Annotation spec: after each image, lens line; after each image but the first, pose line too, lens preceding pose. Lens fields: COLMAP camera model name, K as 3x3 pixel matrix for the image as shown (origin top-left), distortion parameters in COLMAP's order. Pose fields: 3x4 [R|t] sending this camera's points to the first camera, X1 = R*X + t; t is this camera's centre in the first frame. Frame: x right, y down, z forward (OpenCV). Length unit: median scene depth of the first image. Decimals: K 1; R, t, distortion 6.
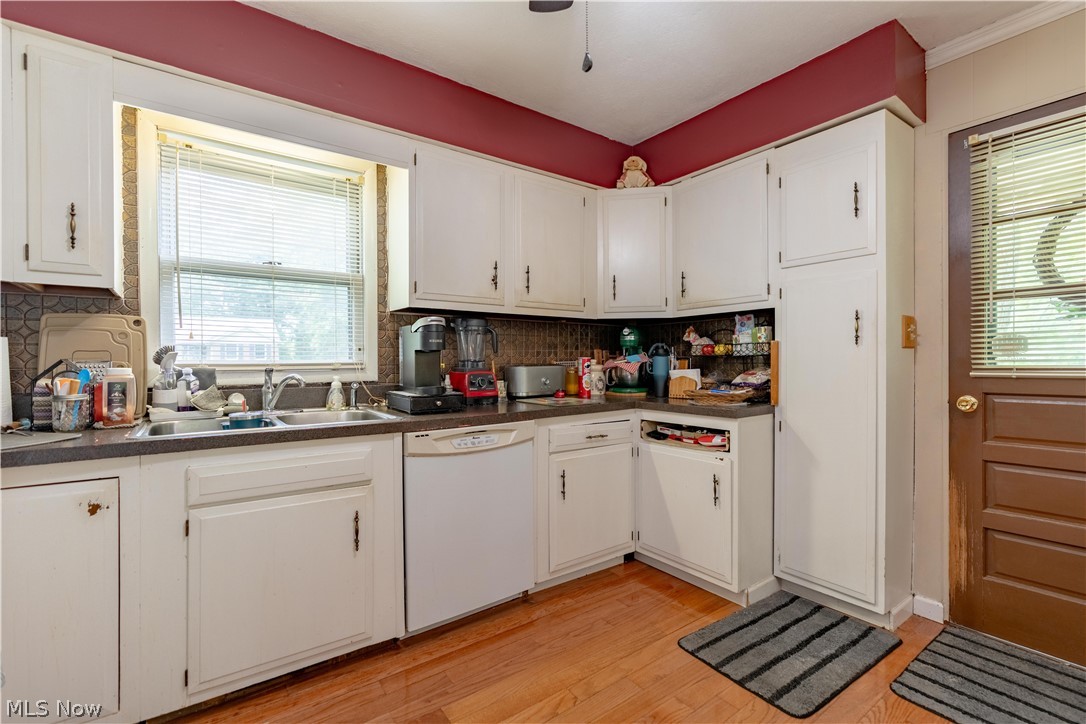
lens RADIAL K [[485.8, 0, 544.2], [0, 485.8, 361.8], [0, 0, 1]] dist [-0.002643, 0.000838]
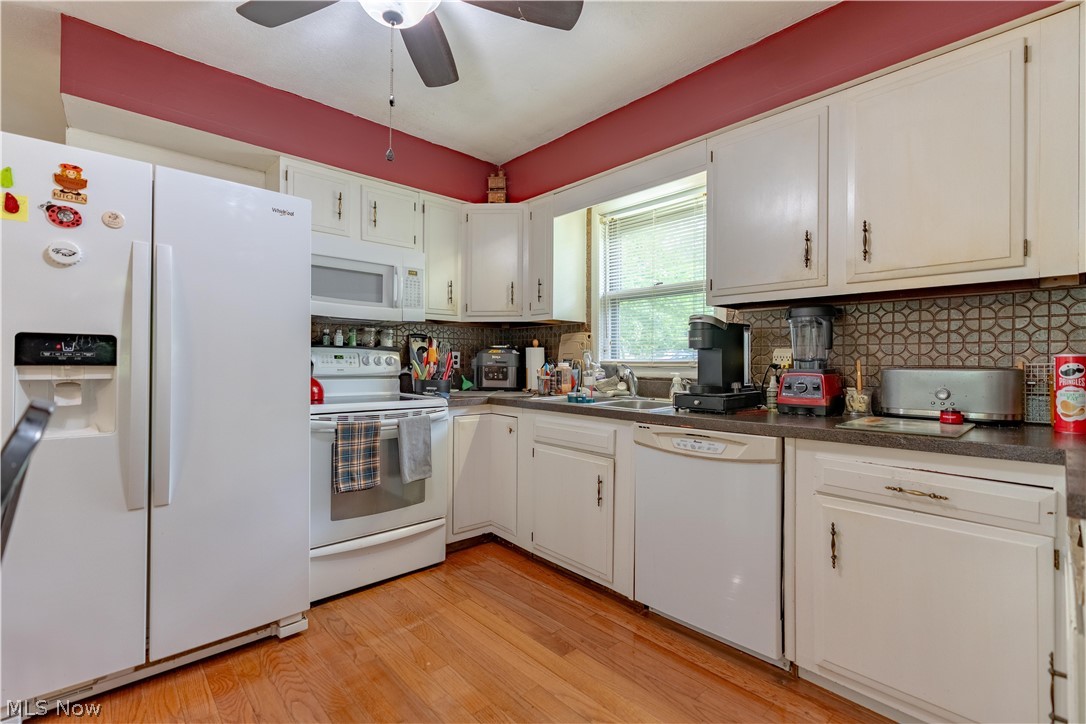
lens RADIAL K [[485.8, 0, 544.2], [0, 485.8, 361.8], [0, 0, 1]] dist [-0.002643, 0.000838]
pose [[0.111477, 0.002646, -0.993764, 0.727624], [-0.009992, 0.999949, 0.001542, 0.005174], [0.993717, 0.009757, 0.111498, 0.589805]]
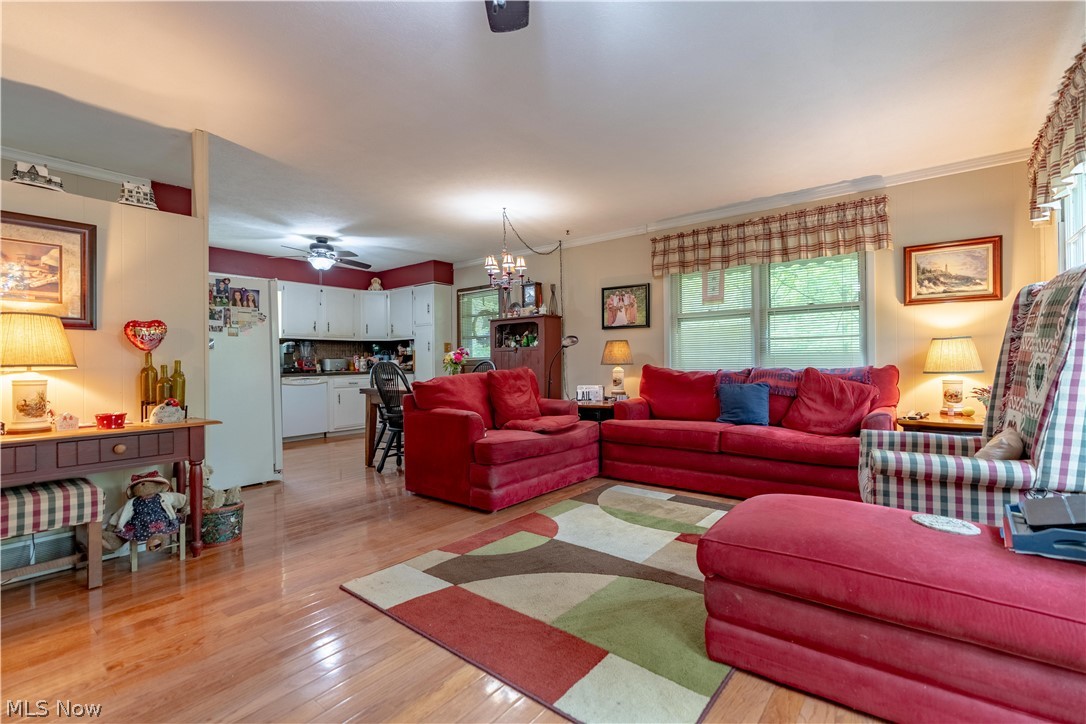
lens RADIAL K [[485.8, 0, 544.2], [0, 485.8, 361.8], [0, 0, 1]] dist [-0.002643, 0.000838]
pose [[0.965364, -0.004942, 0.260860, 0.527468], [0.006844, 0.999956, -0.006383, 0.064377], [-0.260817, 0.007947, 0.965356, -2.425427]]
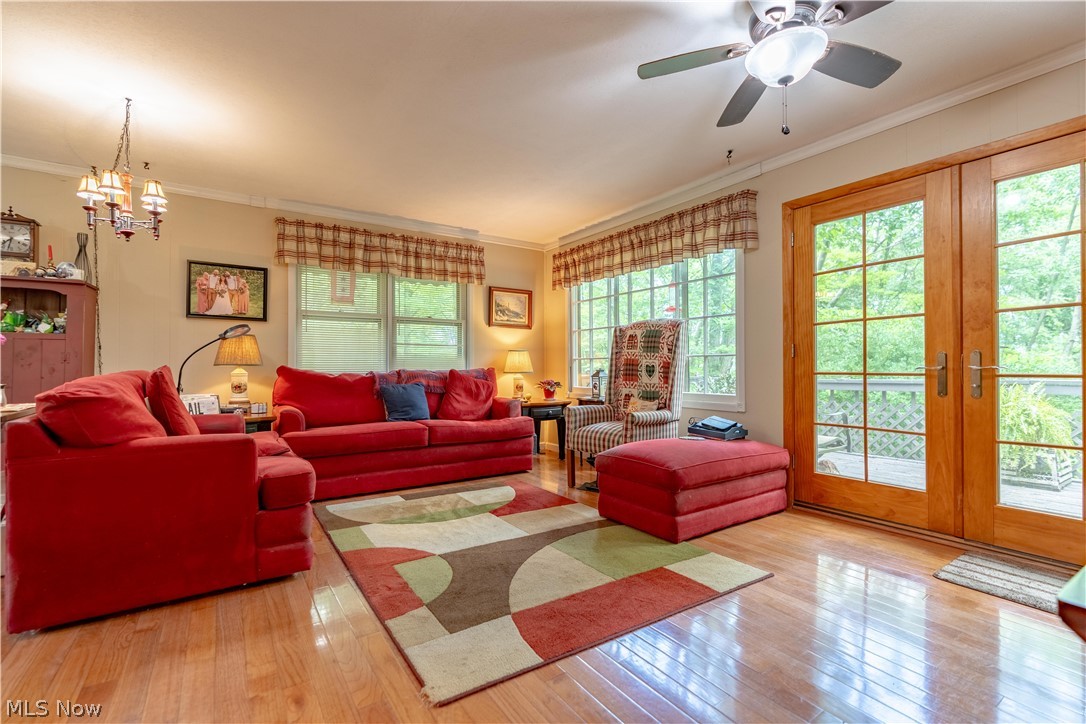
lens RADIAL K [[485.8, 0, 544.2], [0, 485.8, 361.8], [0, 0, 1]] dist [-0.002643, 0.000838]
pose [[0.048536, 0.017151, 0.998674, -0.303058], [0.004938, 0.999836, -0.017411, 0.088945], [-0.998809, 0.005777, 0.048444, -1.448500]]
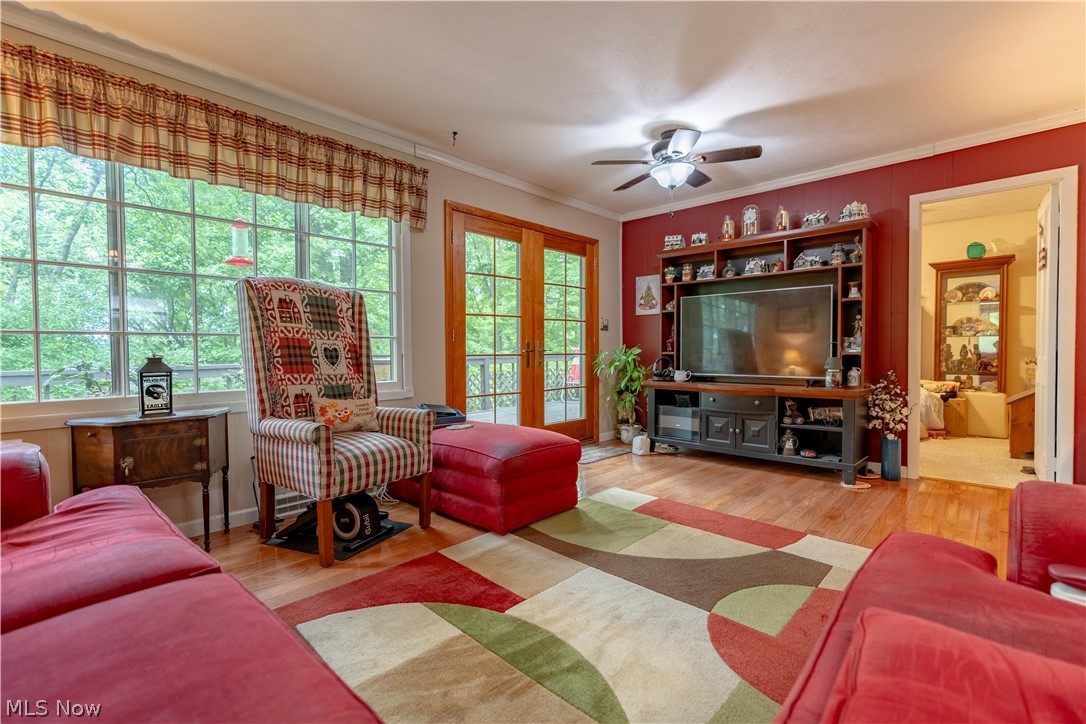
lens RADIAL K [[485.8, 0, 544.2], [0, 485.8, 361.8], [0, 0, 1]] dist [-0.002643, 0.000838]
pose [[-0.983937, 0.014809, -0.177903, 1.336243], [0.009238, 0.999442, 0.032100, 0.070253], [0.178279, 0.029941, -0.983524, -0.338149]]
